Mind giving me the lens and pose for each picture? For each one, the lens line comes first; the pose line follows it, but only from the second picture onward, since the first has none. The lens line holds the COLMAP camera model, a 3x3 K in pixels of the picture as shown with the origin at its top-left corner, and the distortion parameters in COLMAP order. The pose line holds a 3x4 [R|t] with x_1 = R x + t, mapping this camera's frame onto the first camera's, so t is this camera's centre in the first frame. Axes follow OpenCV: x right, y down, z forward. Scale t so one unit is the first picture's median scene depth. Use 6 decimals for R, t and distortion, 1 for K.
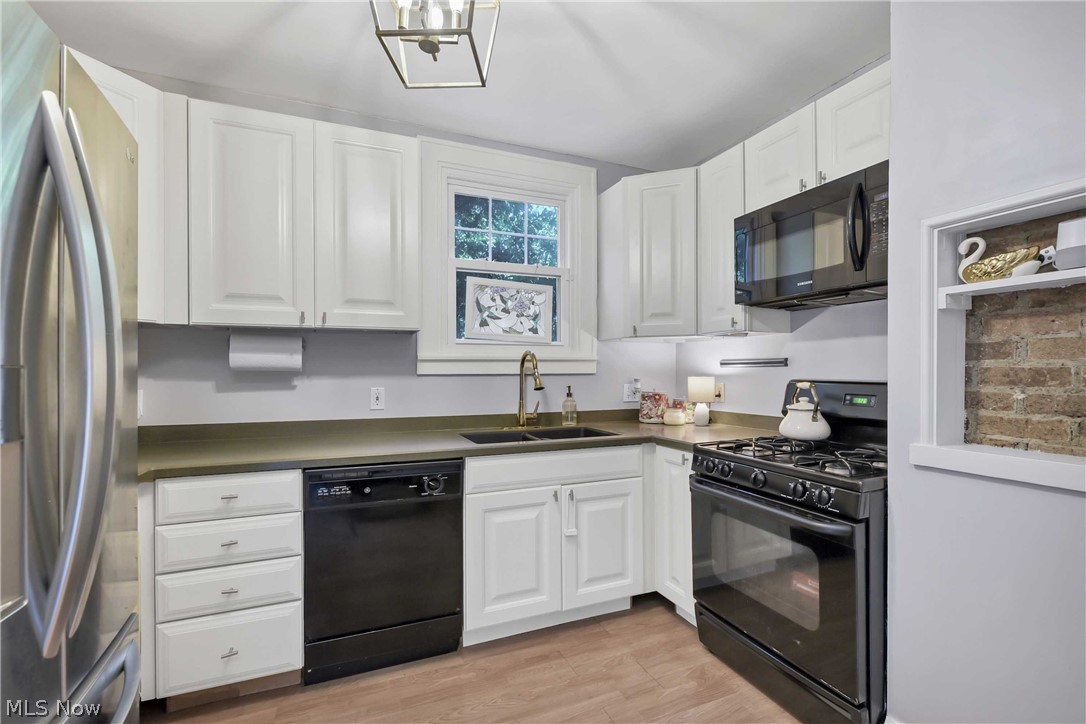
lens RADIAL K [[479.6, 0, 543.7], [0, 479.6, 371.0], [0, 0, 1]] dist [-0.000945, -0.000228]
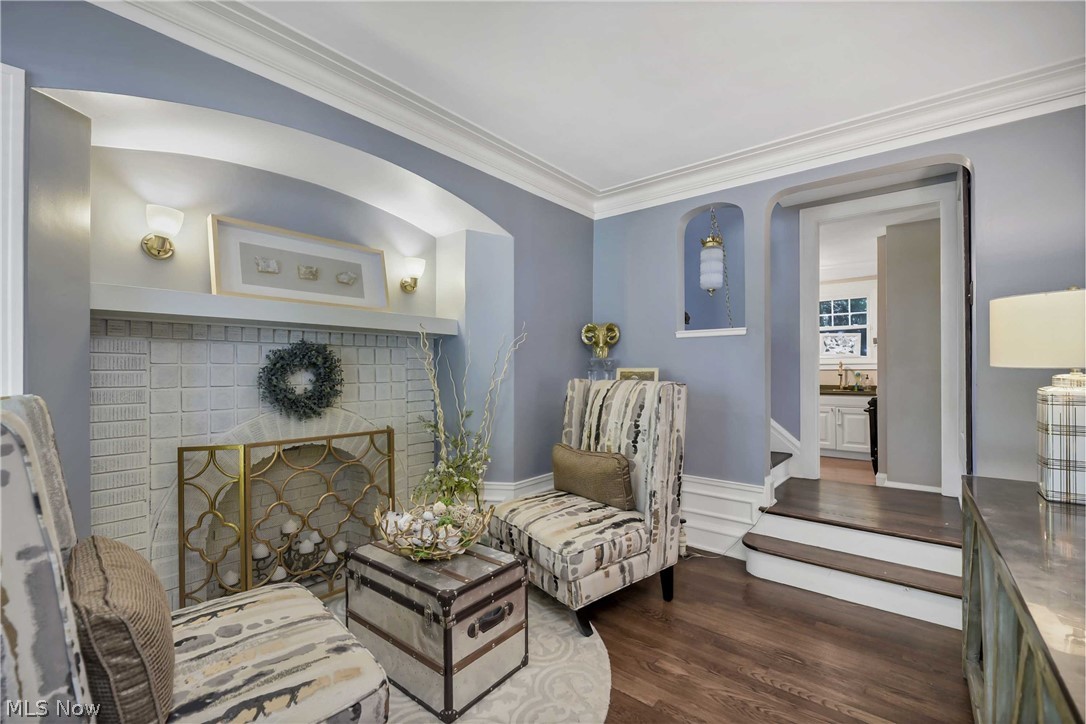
lens RADIAL K [[479.6, 0, 543.7], [0, 479.6, 371.0], [0, 0, 1]] dist [-0.000945, -0.000228]
pose [[0.473117, -0.000363, -0.881000, 1.528439], [0.001886, 0.999998, 0.000601, 0.009286], [0.880998, -0.001946, 0.473116, -1.695686]]
